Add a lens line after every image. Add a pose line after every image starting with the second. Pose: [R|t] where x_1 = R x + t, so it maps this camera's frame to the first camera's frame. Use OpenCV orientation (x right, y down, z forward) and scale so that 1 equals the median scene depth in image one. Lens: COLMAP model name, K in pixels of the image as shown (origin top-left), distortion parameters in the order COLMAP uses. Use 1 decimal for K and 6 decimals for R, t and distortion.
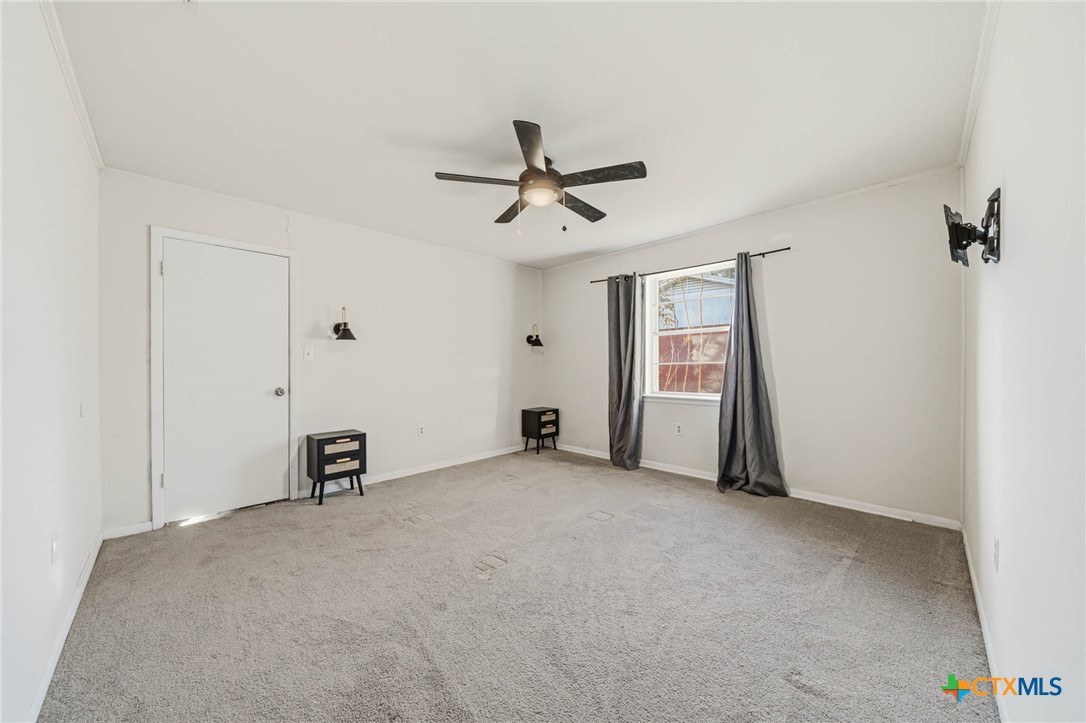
lens RADIAL K [[374.5, 0, 533.6], [0, 374.5, 364.8], [0, 0, 1]] dist [-0.000483, 0.000014]
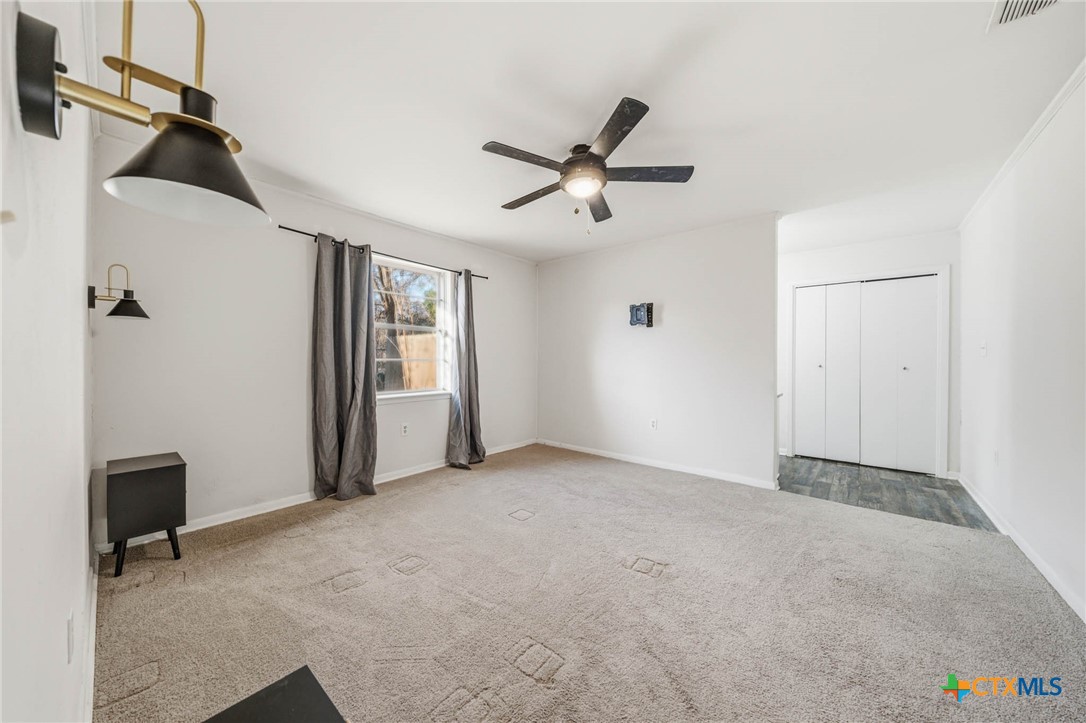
lens RADIAL K [[374.5, 0, 533.2], [0, 374.5, 362.6], [0, 0, 1]] dist [-0.000483, 0.000014]
pose [[-0.072754, -0.002972, 0.997346, -0.567464], [-0.000836, 0.999995, 0.002919, -0.000172], [-0.997350, -0.000622, -0.072756, 0.731129]]
